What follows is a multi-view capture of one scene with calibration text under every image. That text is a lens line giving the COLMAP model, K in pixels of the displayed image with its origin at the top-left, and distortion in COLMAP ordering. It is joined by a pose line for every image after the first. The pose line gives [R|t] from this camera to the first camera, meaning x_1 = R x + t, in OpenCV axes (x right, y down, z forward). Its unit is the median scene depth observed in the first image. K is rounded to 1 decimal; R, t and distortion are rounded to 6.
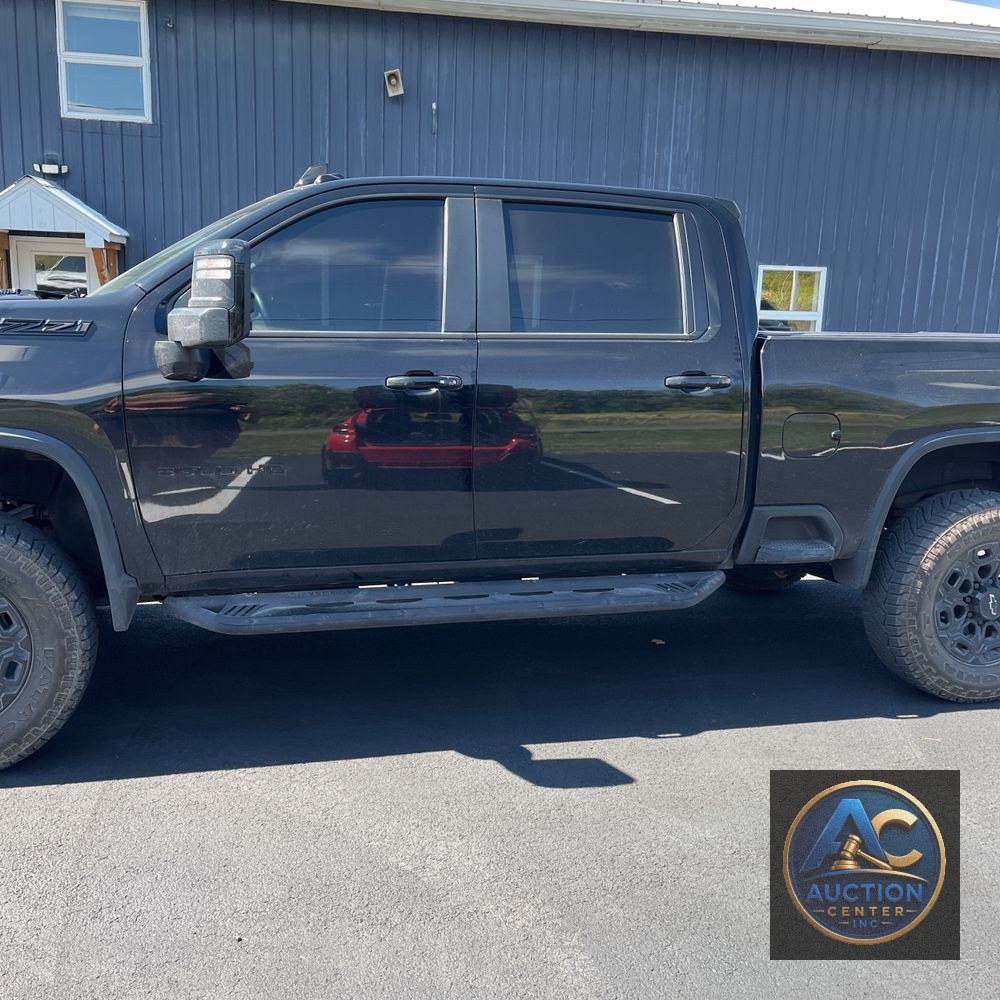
lens RADIAL K [[1040.7, 0, 500.0], [0, 1040.7, 500.0], [0, 0, 1]] dist [0.045022, -0.035644]
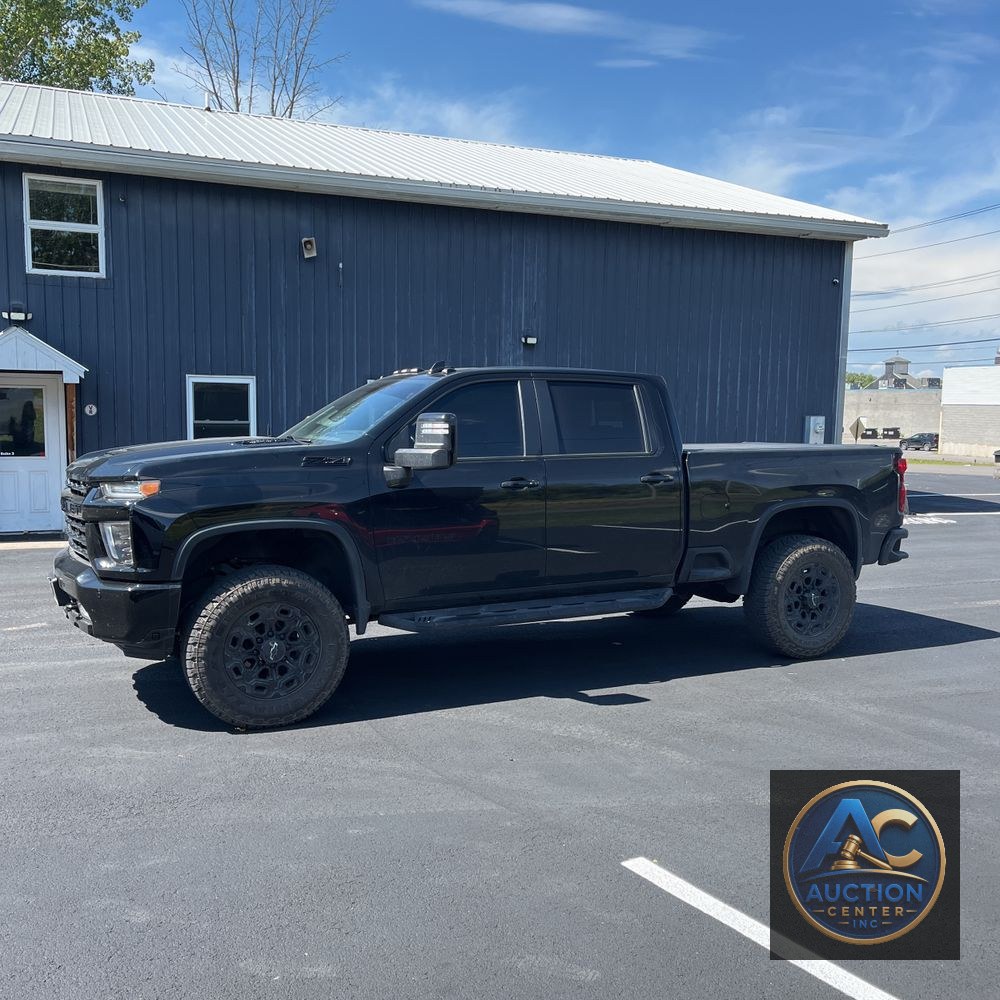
lens RADIAL K [[1049.9, 0, 514.5], [0, 1049.9, 497.9], [0, 0, 1]] dist [0.071507, -0.036356]
pose [[0.972968, -0.037768, 0.227830, -0.419317], [0.059411, 0.994268, -0.088896, 0.058867], [-0.223166, 0.100028, 0.969635, -0.626132]]
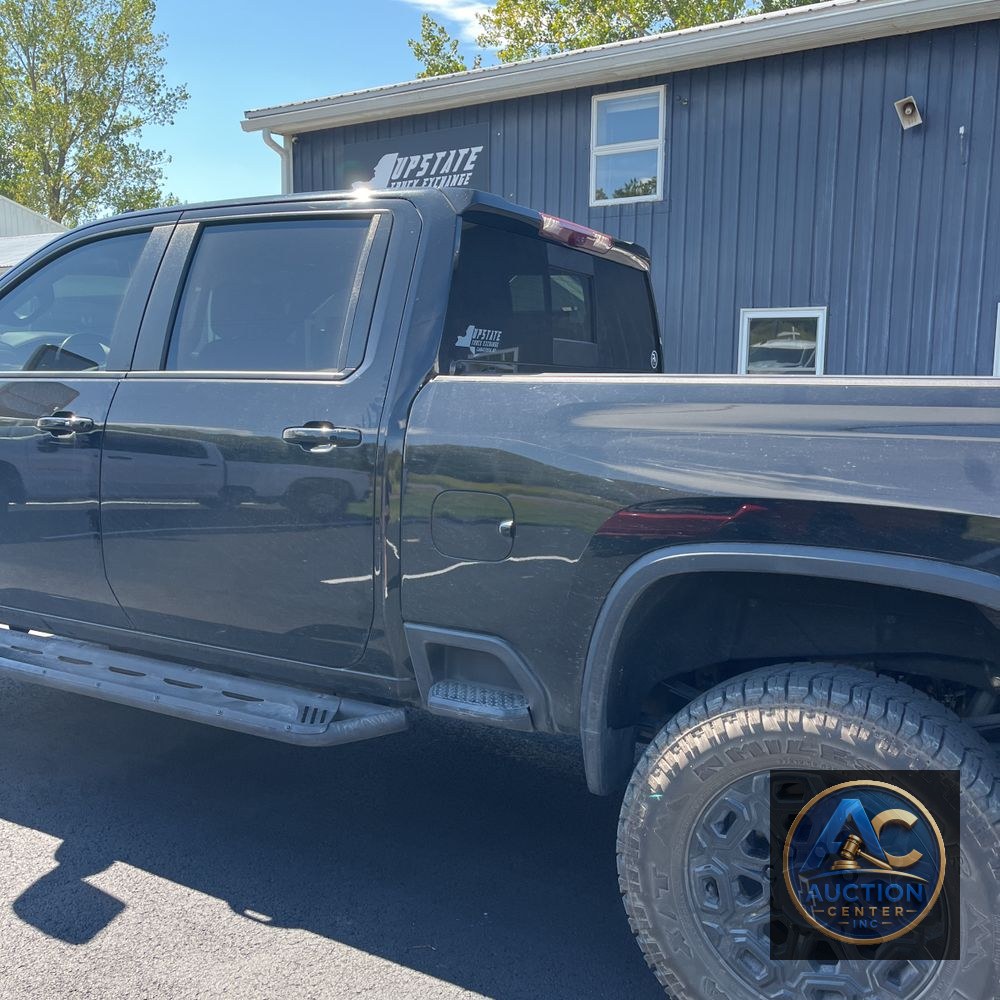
lens RADIAL K [[1024.0, 0, 500.0], [0, 1024.0, 500.0], [0, 0, 1]] dist [0.037968, -0.030928]
pose [[0.708160, 0.070224, -0.702551, 0.711945], [-0.124244, 0.991909, -0.026088, -0.059934], [0.695034, 0.105762, 0.711155, 0.532733]]
